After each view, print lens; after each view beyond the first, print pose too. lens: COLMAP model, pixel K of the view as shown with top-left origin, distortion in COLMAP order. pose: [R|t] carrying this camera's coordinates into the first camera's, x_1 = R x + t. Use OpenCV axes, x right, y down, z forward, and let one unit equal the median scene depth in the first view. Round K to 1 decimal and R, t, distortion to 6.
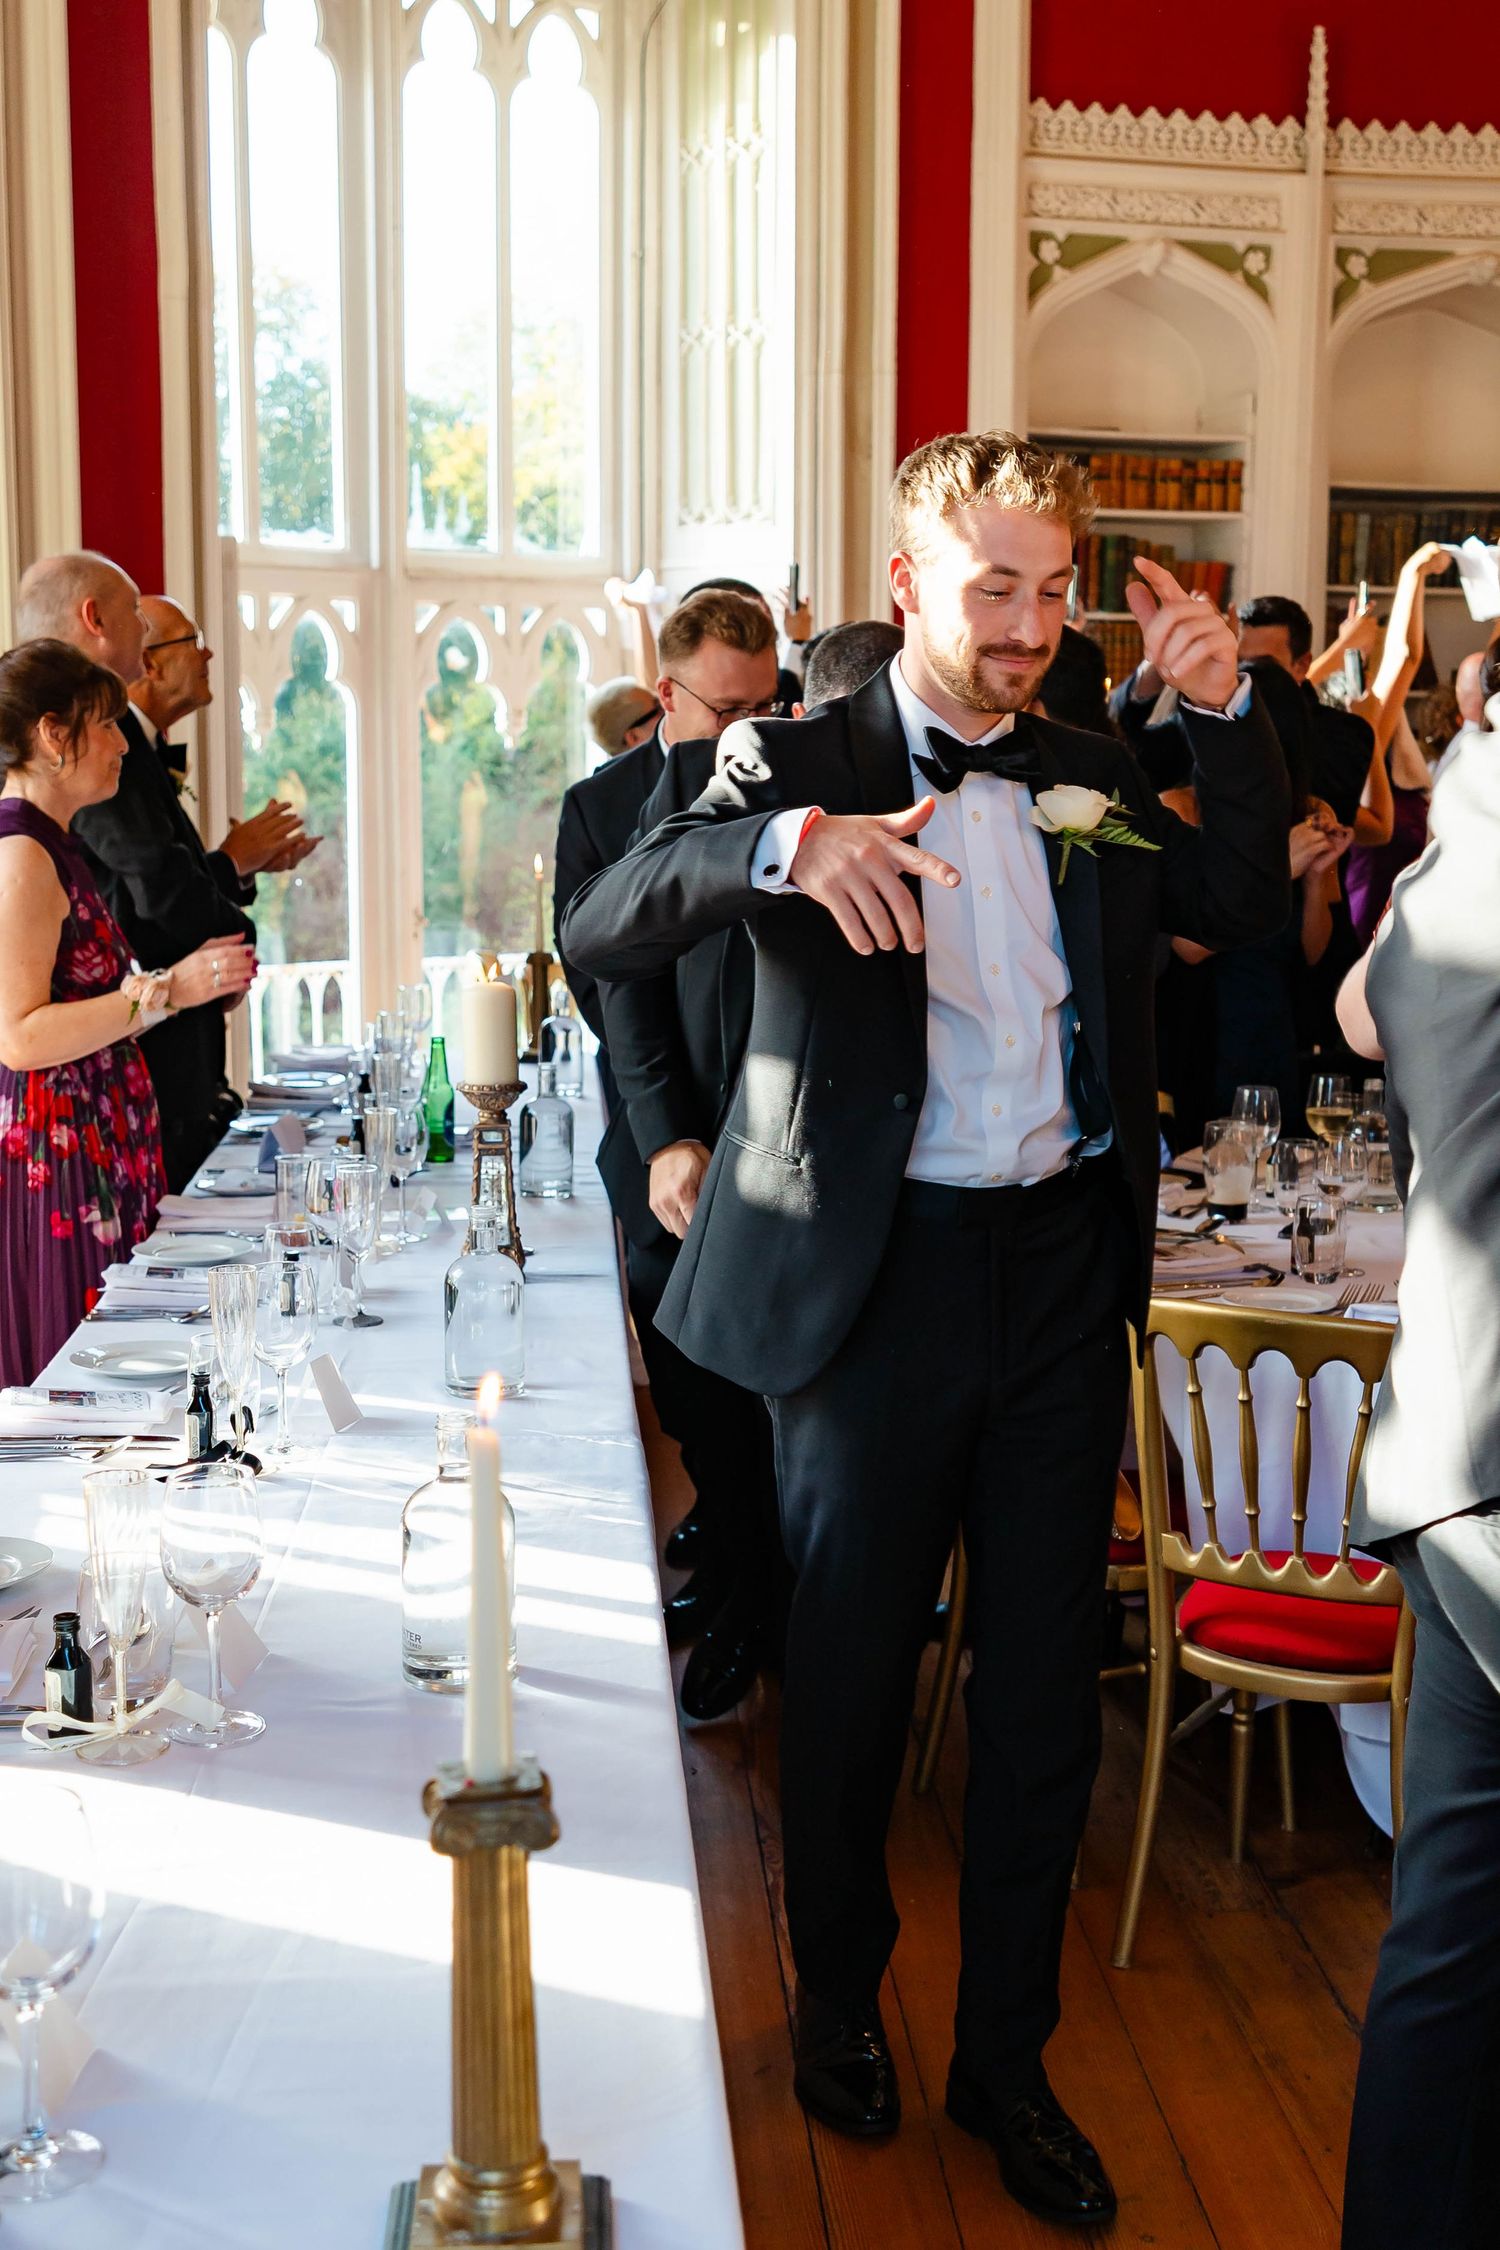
lens RADIAL K [[2627.0, 0, 746.7], [0, 2627.0, 1133.8], [0, 0, 1]] dist [-0.028251, 0.000000]
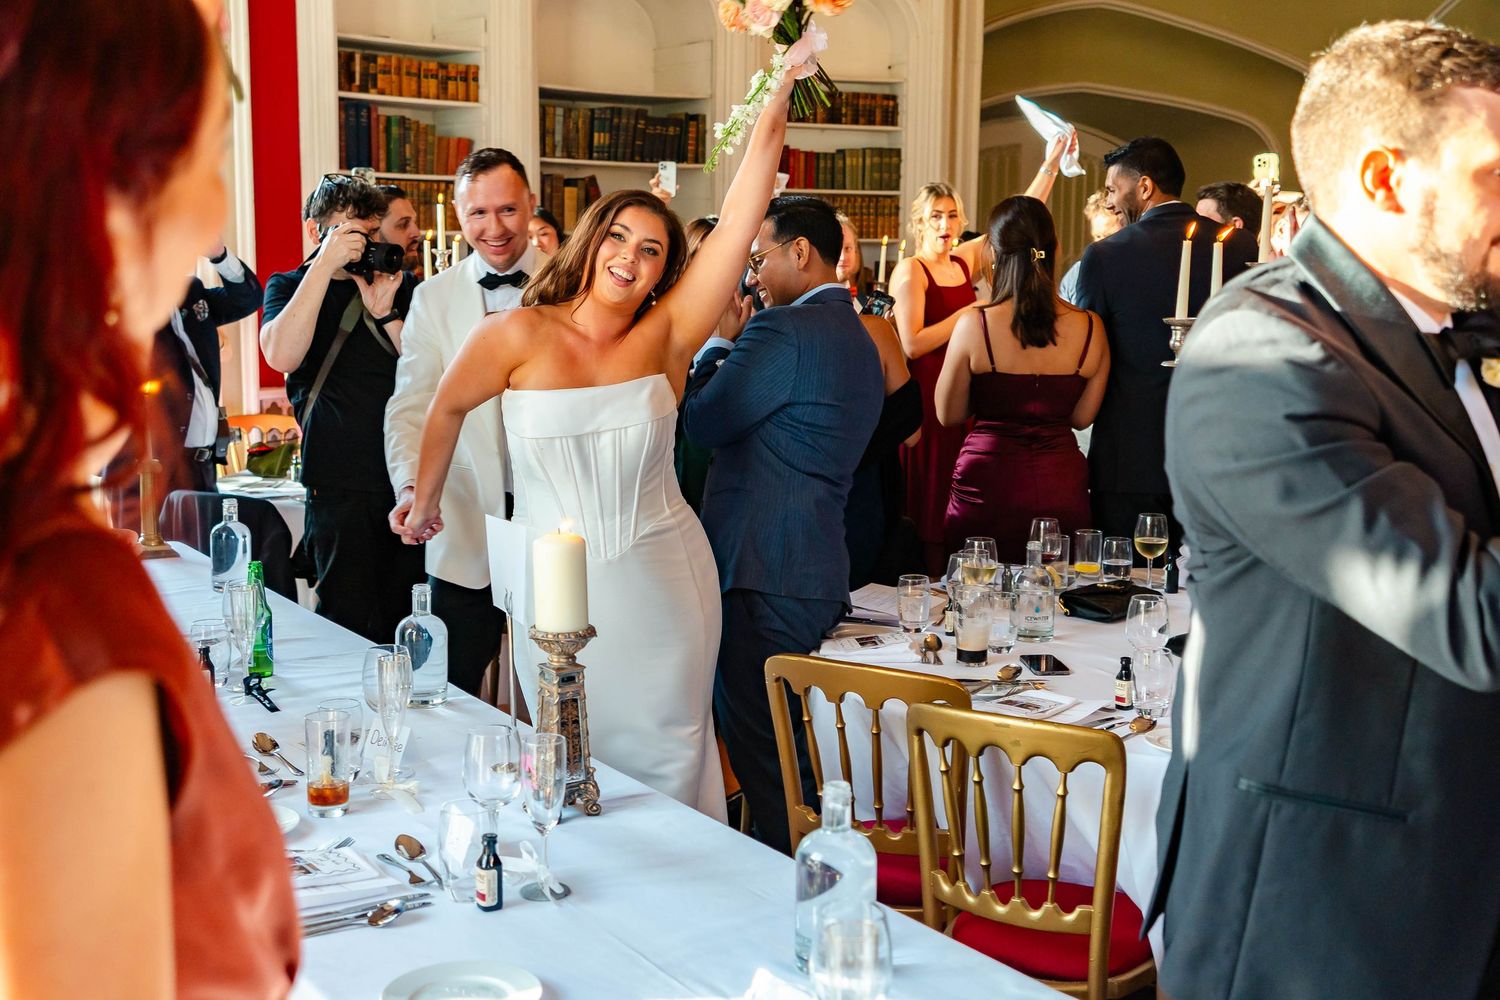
lens RADIAL K [[1751.3, 0, 754.1], [0, 1751.3, 493.2], [0, 0, 1]] dist [-0.028251, 0.000000]
pose [[0.881017, -0.057823, 0.469537, -0.138892], [0.063069, 0.997999, 0.004564, -0.028125], [-0.468861, 0.025592, 0.882901, 0.130536]]
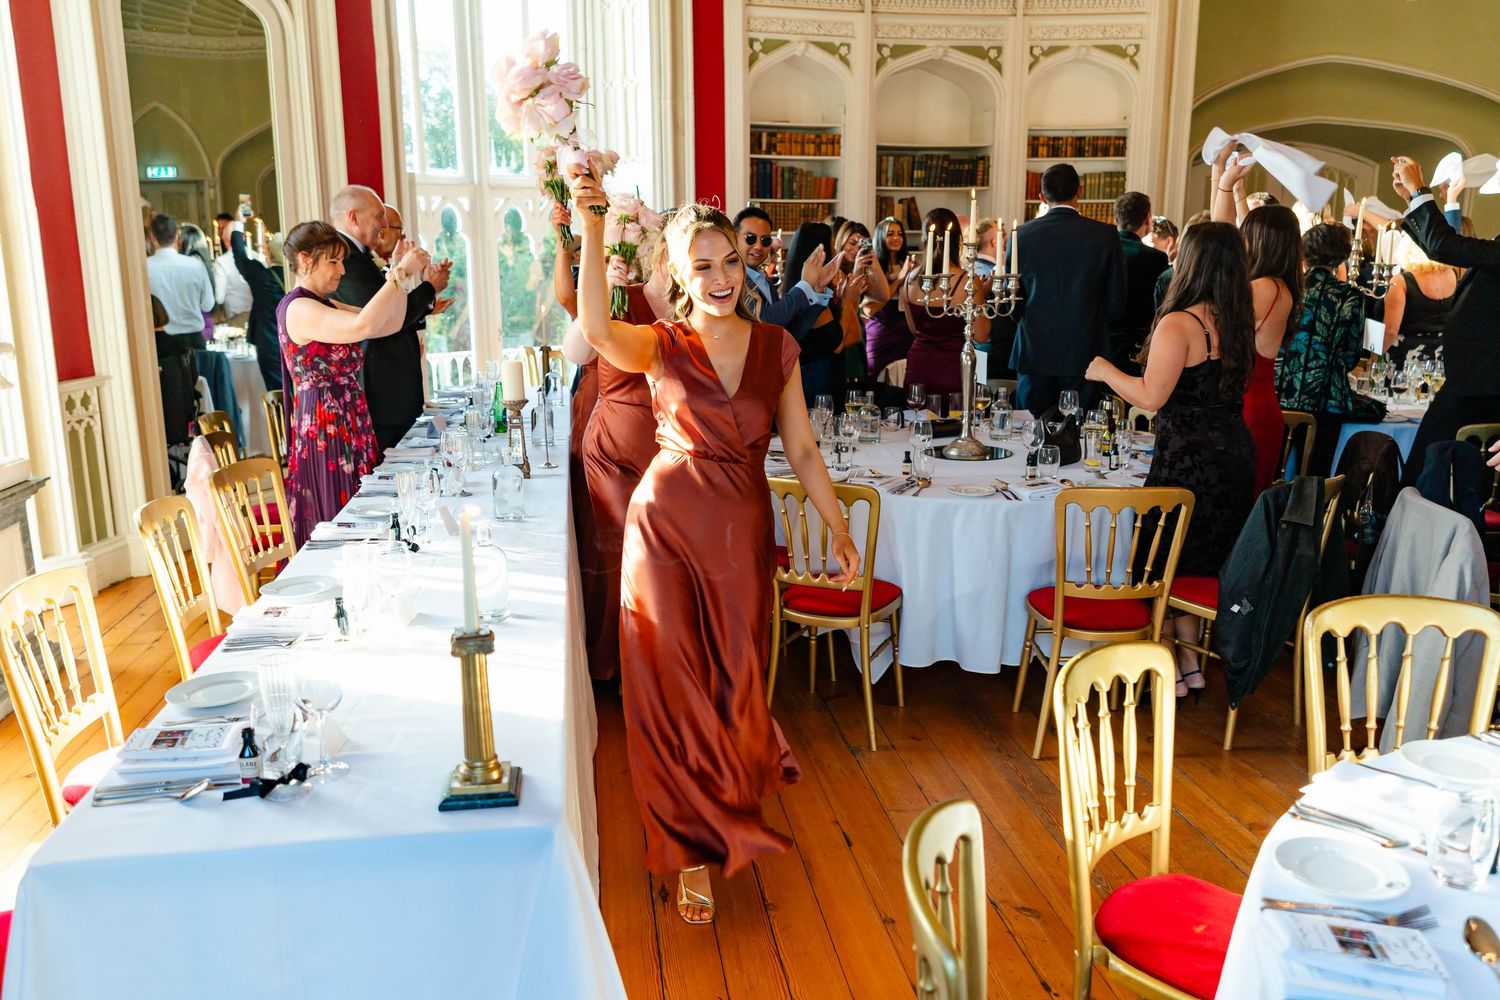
lens RADIAL K [[1122.3, 0, 735.1], [0, 1122.3, 492.9], [0, 0, 1]] dist [-0.015505, -0.006083]
pose [[0.997523, -0.026436, 0.065179, 0.018245], [0.022119, 0.997569, 0.066078, 0.001415], [-0.066767, -0.064473, 0.995683, -0.042110]]
